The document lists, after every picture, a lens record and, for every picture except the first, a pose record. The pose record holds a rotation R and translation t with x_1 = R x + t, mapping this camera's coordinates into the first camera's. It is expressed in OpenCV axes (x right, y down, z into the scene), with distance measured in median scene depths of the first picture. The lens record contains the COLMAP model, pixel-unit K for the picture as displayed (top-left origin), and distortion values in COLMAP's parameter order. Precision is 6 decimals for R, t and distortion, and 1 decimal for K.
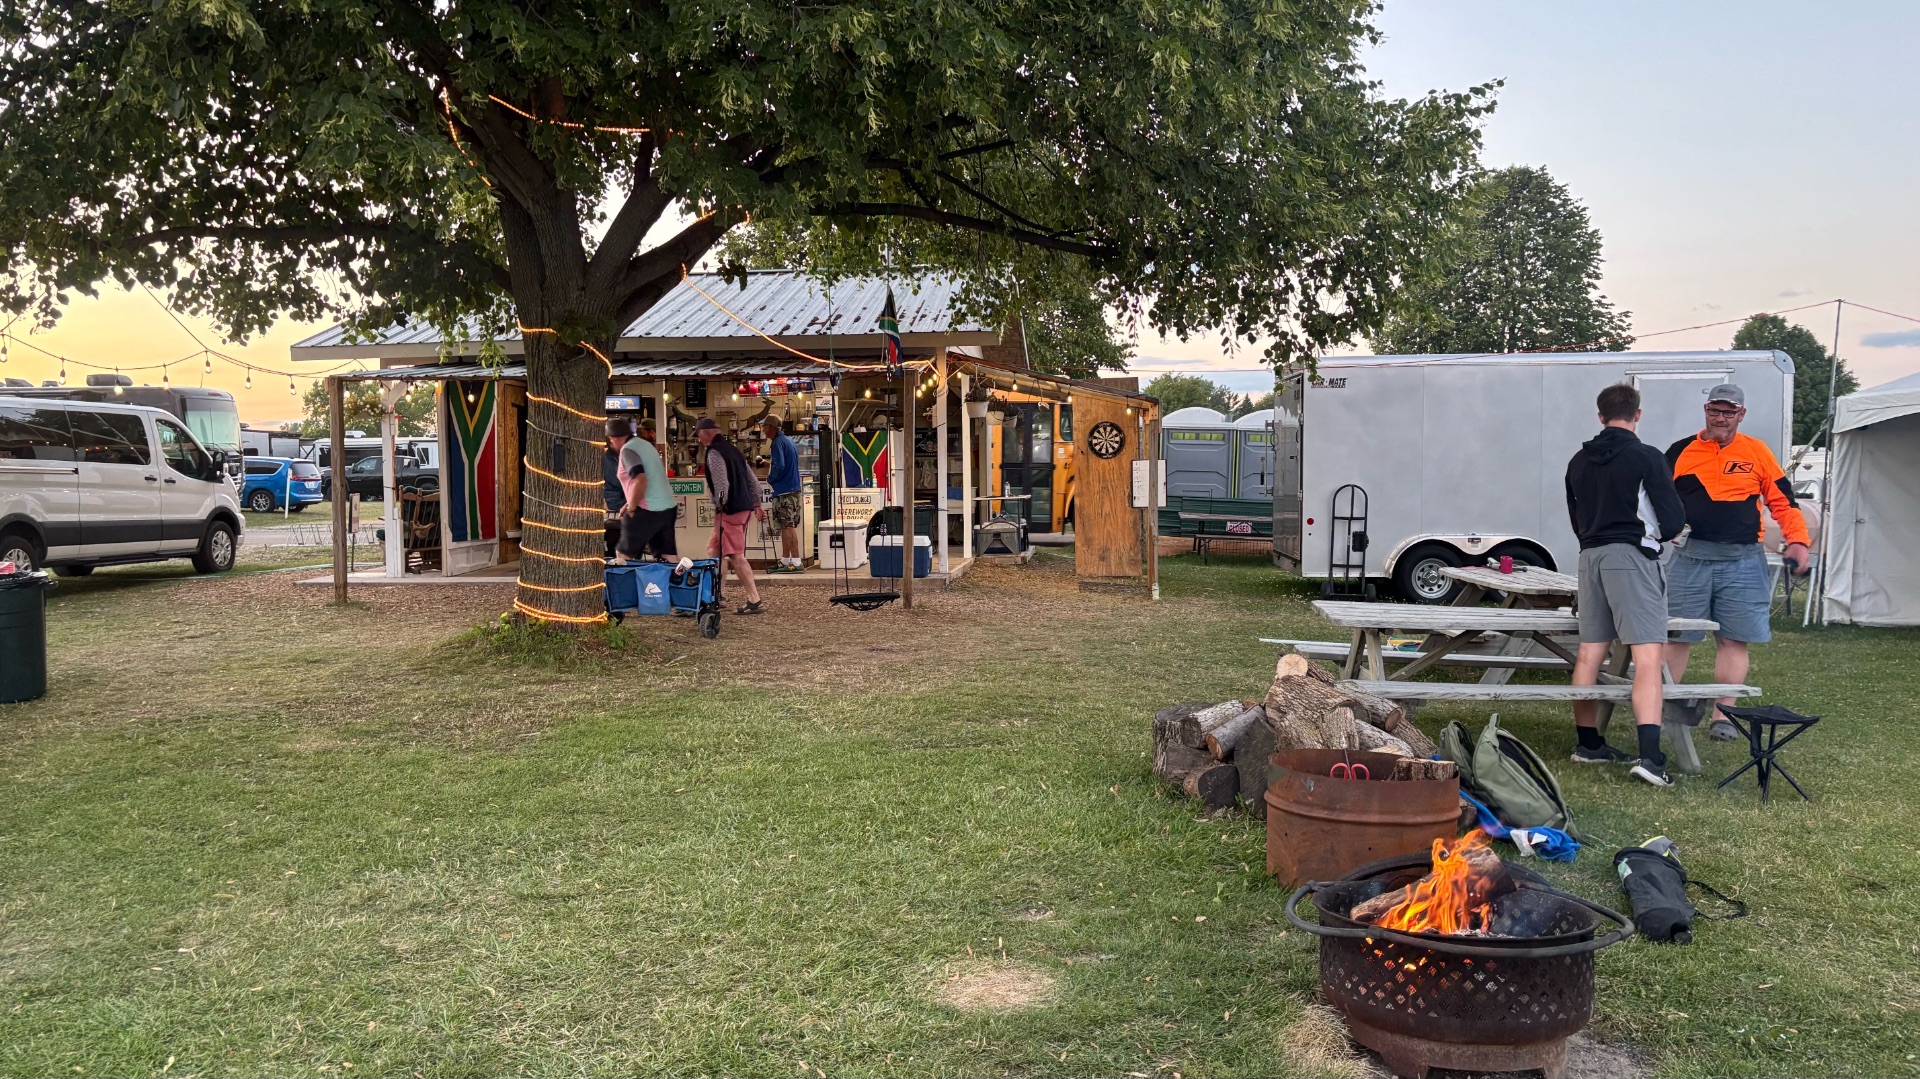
lens RADIAL K [[1476.0, 0, 958.8], [0, 1476.0, 536.0], [0, 0, 1]] dist [0.036367, -0.015007]
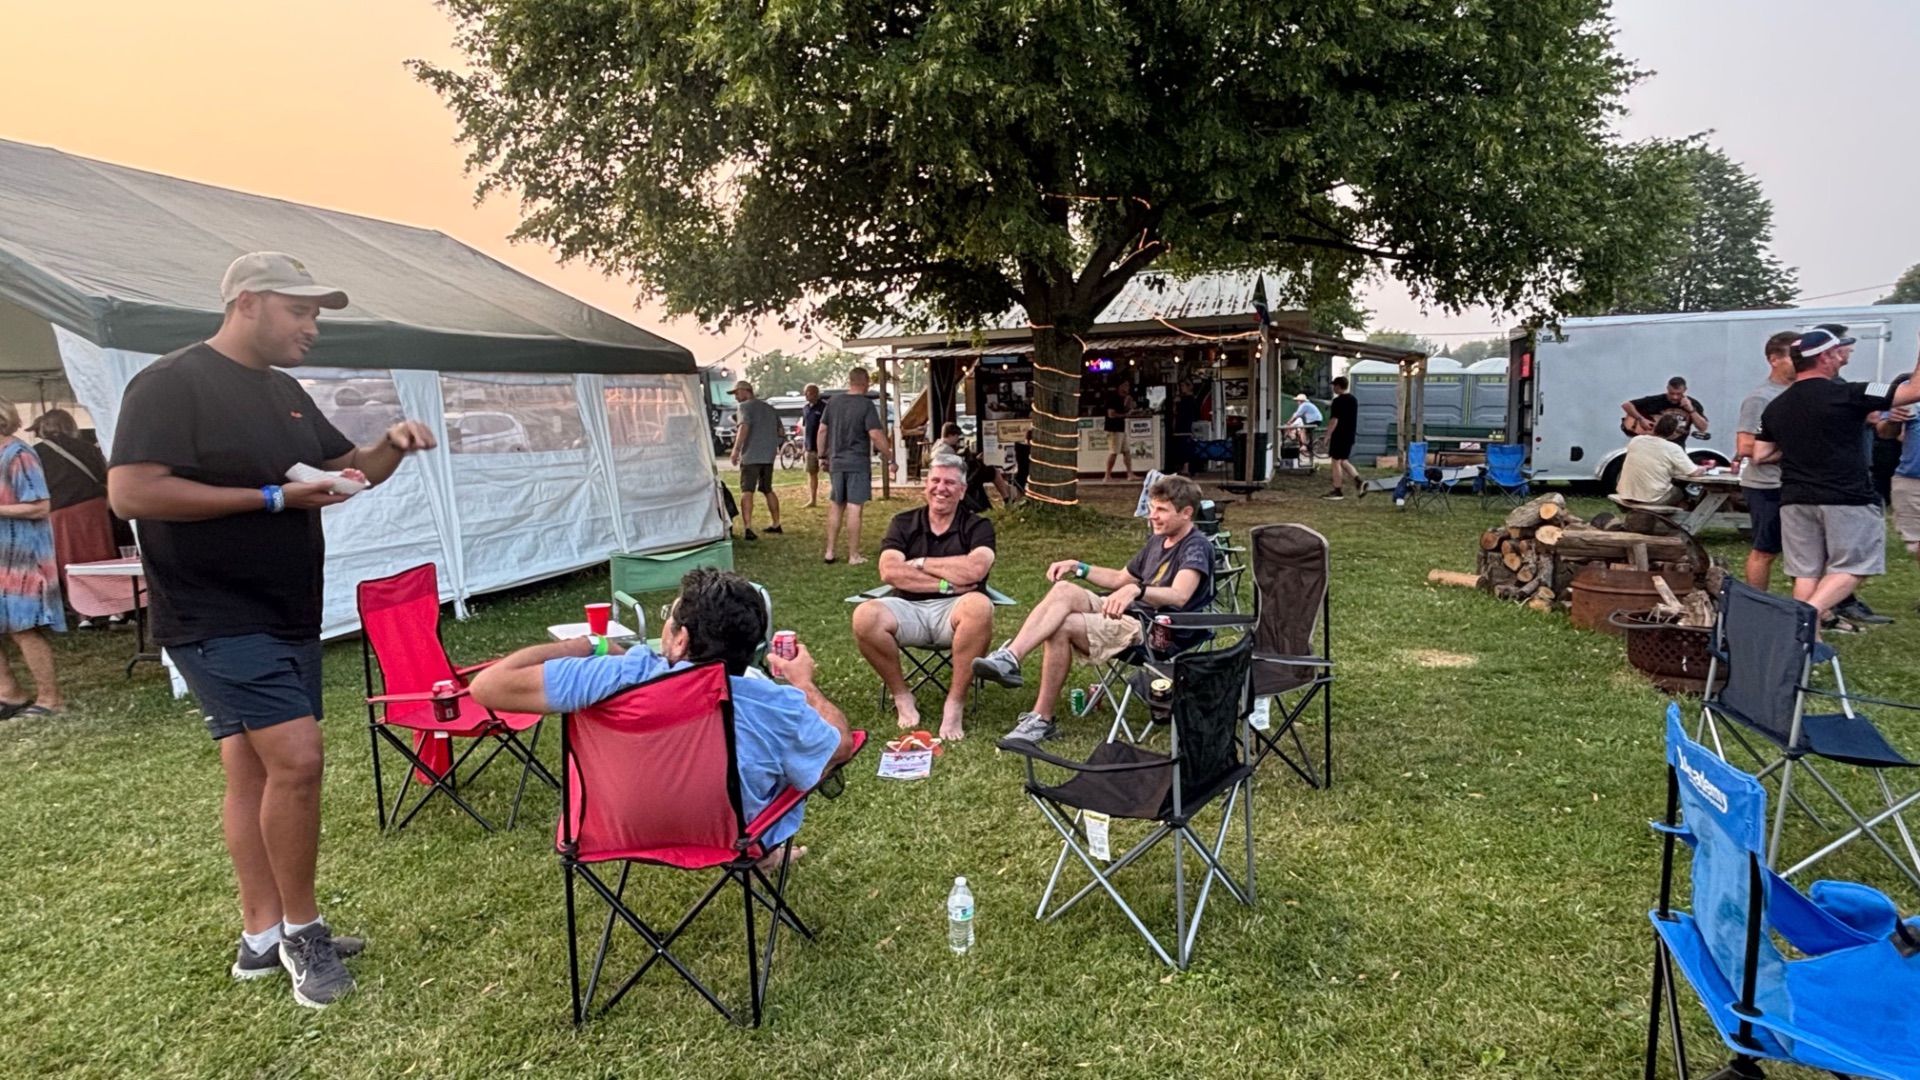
lens RADIAL K [[1100.5, 0, 954.9], [0, 1100.5, 537.8], [0, 0, 1]] dist [-0.002404, 0.005773]
pose [[0.975605, 0.005921, -0.219456, -0.069999], [0.009222, 0.997648, 0.067916, 0.007400], [0.219342, -0.068283, 0.973256, -0.140102]]
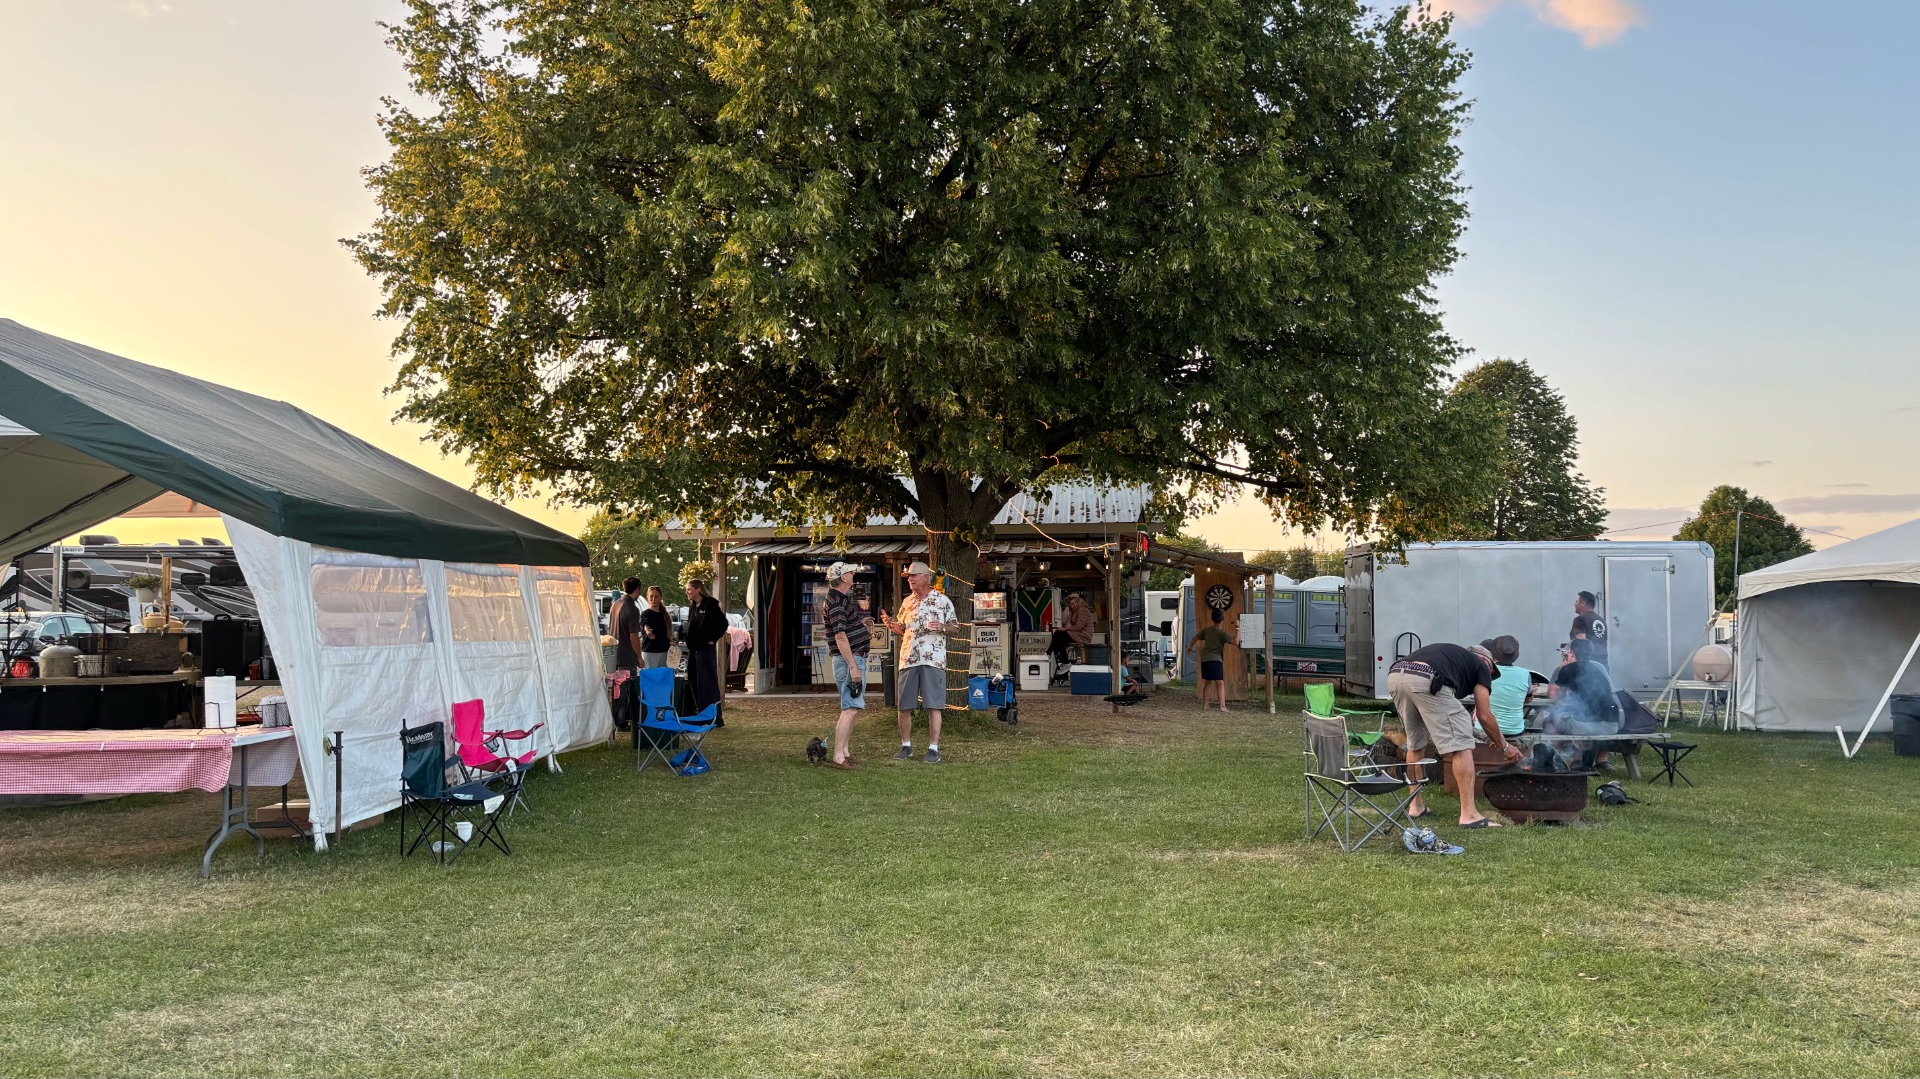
lens RADIAL K [[1476.0, 0, 971.1], [0, 1476.0, 551.0], [0, 0, 1]] dist [0.036367, -0.015007]
pose [[0.999813, 0.009719, 0.016704, -0.170762], [-0.008131, 0.995668, -0.092628, 0.021625], [-0.017532, 0.092475, 0.995561, -0.392261]]
